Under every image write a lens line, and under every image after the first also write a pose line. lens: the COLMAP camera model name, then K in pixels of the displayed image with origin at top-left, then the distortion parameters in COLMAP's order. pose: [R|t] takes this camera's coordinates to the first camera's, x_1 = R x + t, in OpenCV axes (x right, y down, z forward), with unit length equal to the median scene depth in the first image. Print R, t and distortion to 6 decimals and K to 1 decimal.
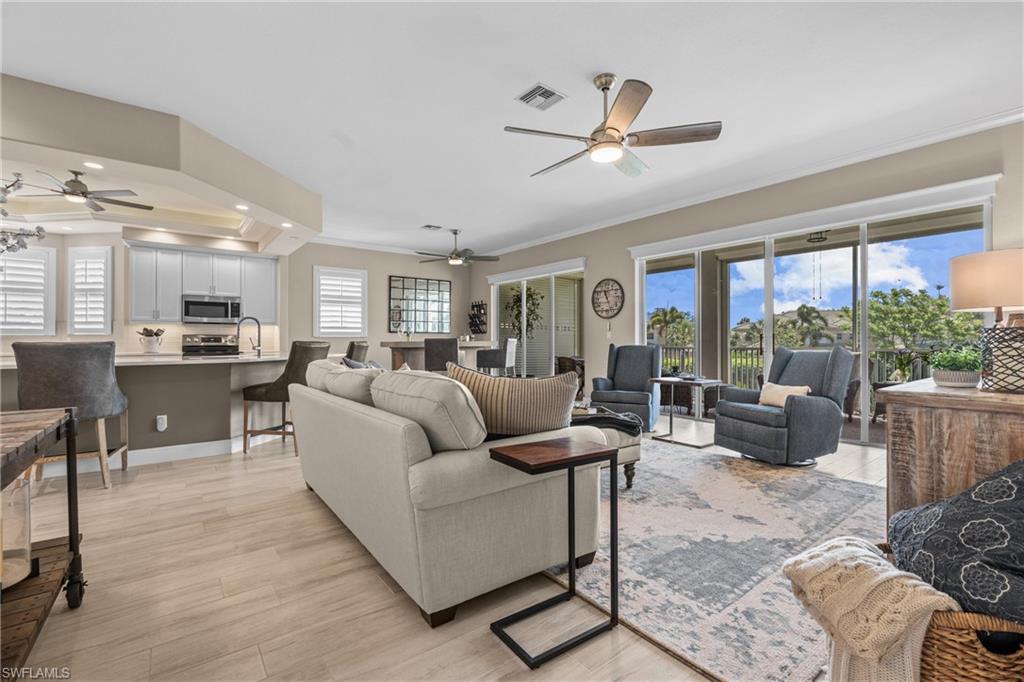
lens RADIAL K [[450.6, 0, 514.0], [0, 450.6, 337.5], [0, 0, 1]] dist [-0.006618, 0.000008]
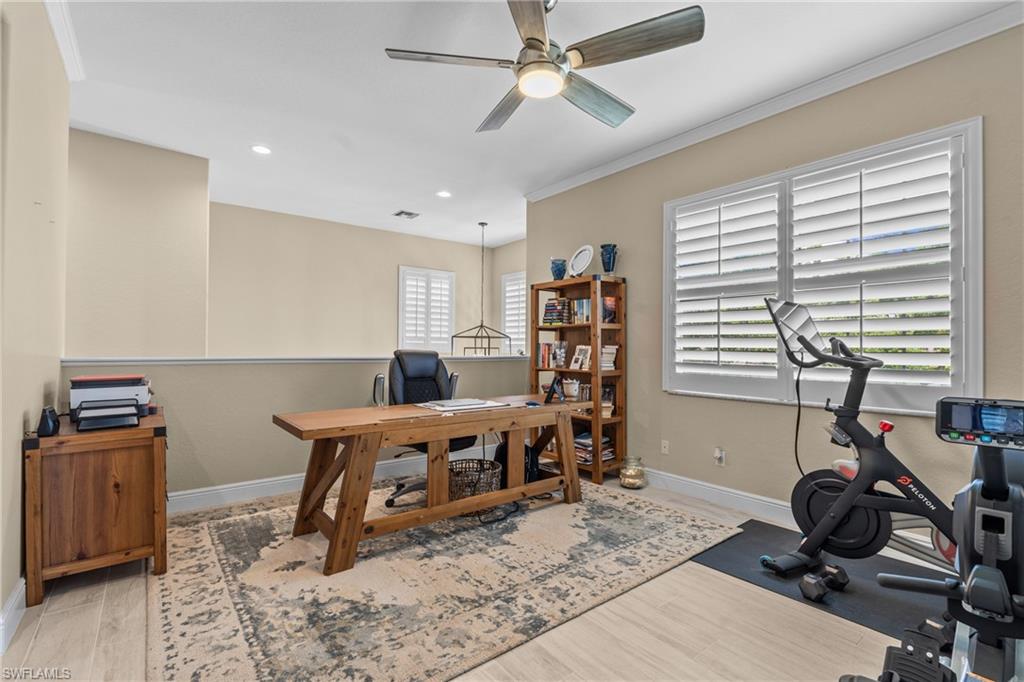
lens RADIAL K [[465.4, 0, 460.1], [0, 465.4, 339.2], [0, 0, 1]] dist [-0.012871, 0.000899]
pose [[-0.052236, -0.007746, -0.998605, 0.615225], [-0.001877, 0.999969, -0.007659, -0.045384], [0.998633, 0.001475, -0.052249, 0.564541]]
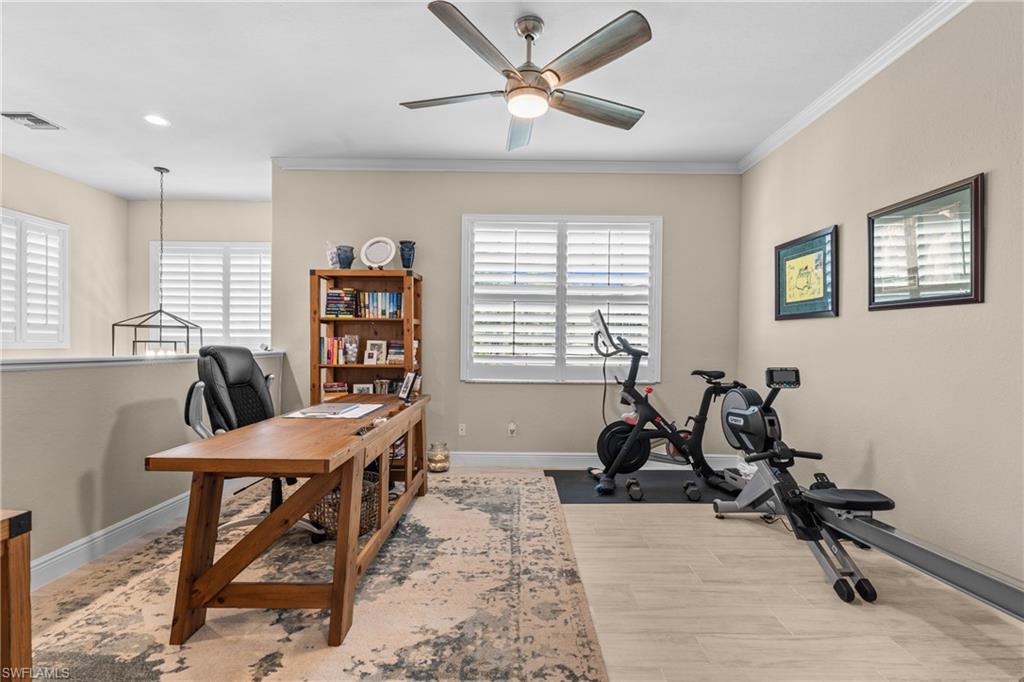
lens RADIAL K [[494.9, 0, 518.7], [0, 494.9, 344.2], [0, 0, 1]] dist [-0.011043, 0.001121]
pose [[0.784367, 0.017866, -0.620040, 0.506697], [-0.014304, 0.999840, 0.010714, -0.046505], [0.620132, 0.000465, 0.784497, 0.242923]]
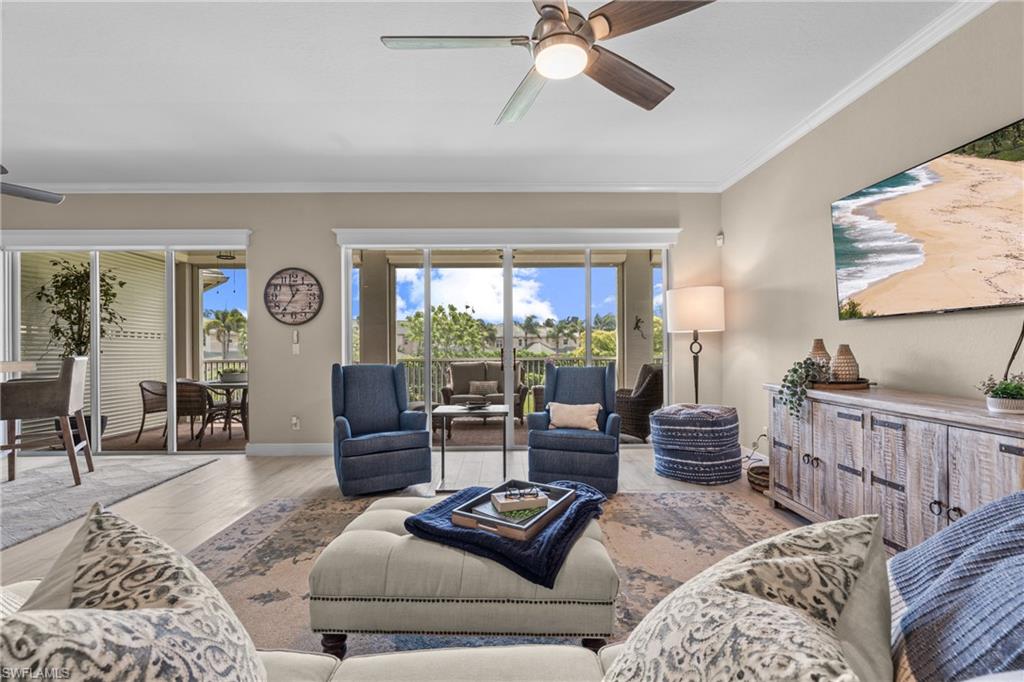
lens RADIAL K [[450.6, 0, 511.6], [0, 450.6, 343.4], [0, 0, 1]] dist [-0.006618, 0.000008]
pose [[0.597634, -0.002280, 0.801766, -0.148736], [0.001416, 0.999997, 0.001789, -0.015244], [-0.801768, 0.000066, 0.597636, 0.327161]]
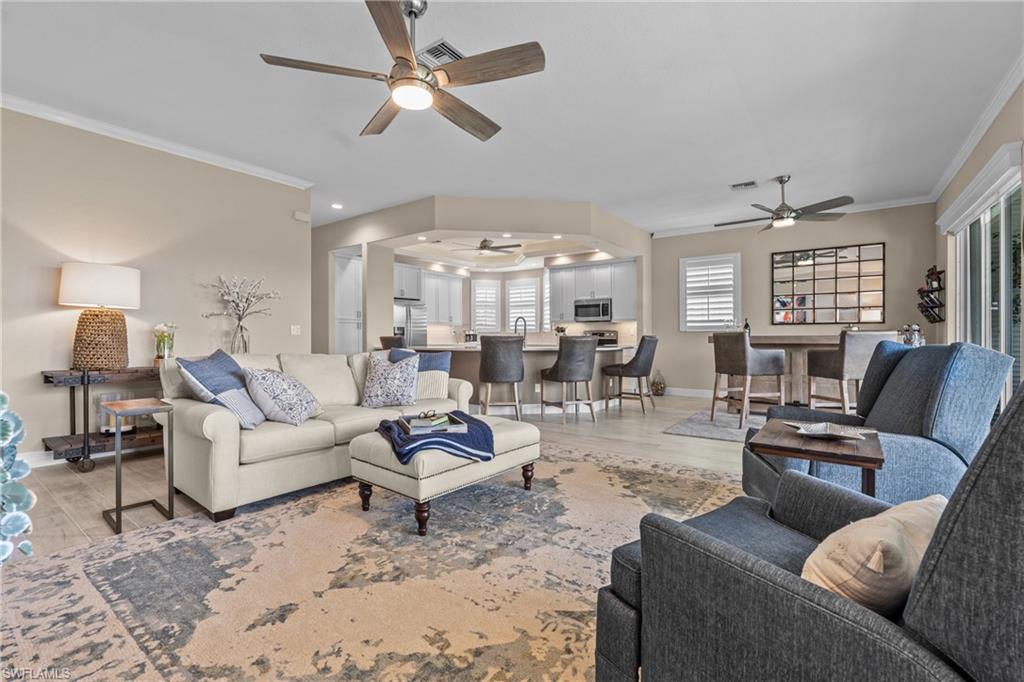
lens RADIAL K [[450.6, 0, 513.2], [0, 450.6, 335.9], [0, 0, 1]] dist [-0.006618, 0.000008]
pose [[0.269923, 0.000551, -0.962882, 0.475297], [0.007796, 0.999966, 0.002757, 0.003790], [0.962850, -0.008251, 0.269909, 0.448975]]
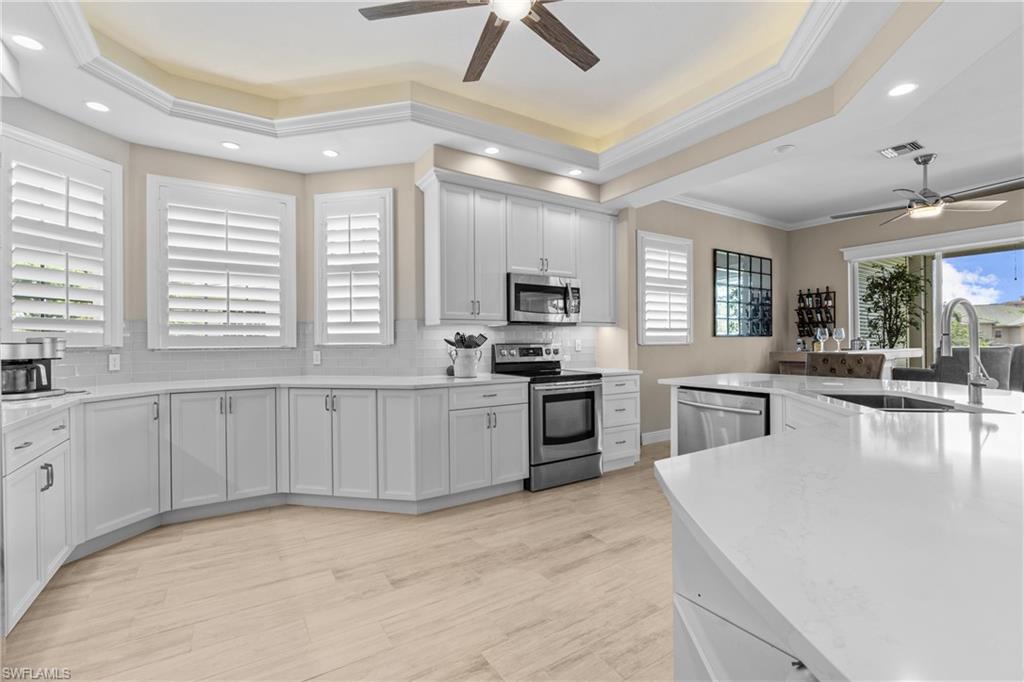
lens RADIAL K [[450.6, 0, 511.9], [0, 450.6, 341.4], [0, 0, 1]] dist [-0.006618, 0.000008]
pose [[0.995596, -0.008004, -0.093408, -0.660557], [0.008345, 0.999960, 0.003252, -0.011048], [0.093378, -0.004017, 0.995623, 0.425826]]
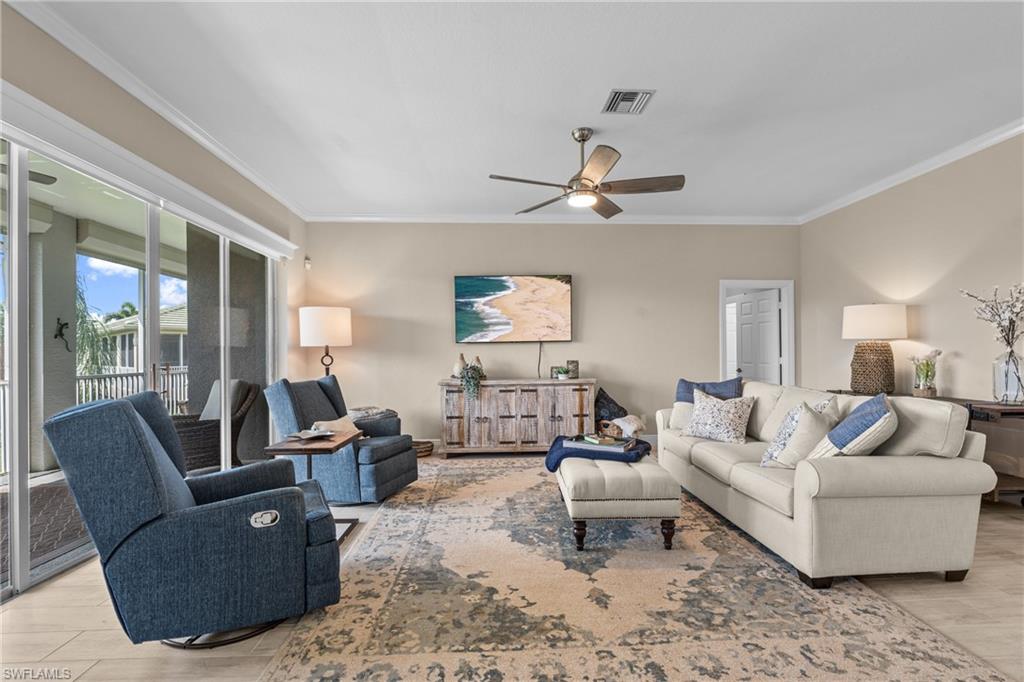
lens RADIAL K [[450.6, 0, 517.2], [0, 450.6, 356.1], [0, 0, 1]] dist [-0.006618, 0.000008]
pose [[-0.823147, 0.004465, 0.567810, -0.134488], [0.004240, 0.999990, -0.001718, -0.011527], [-0.567812, 0.000993, -0.823158, 0.940623]]
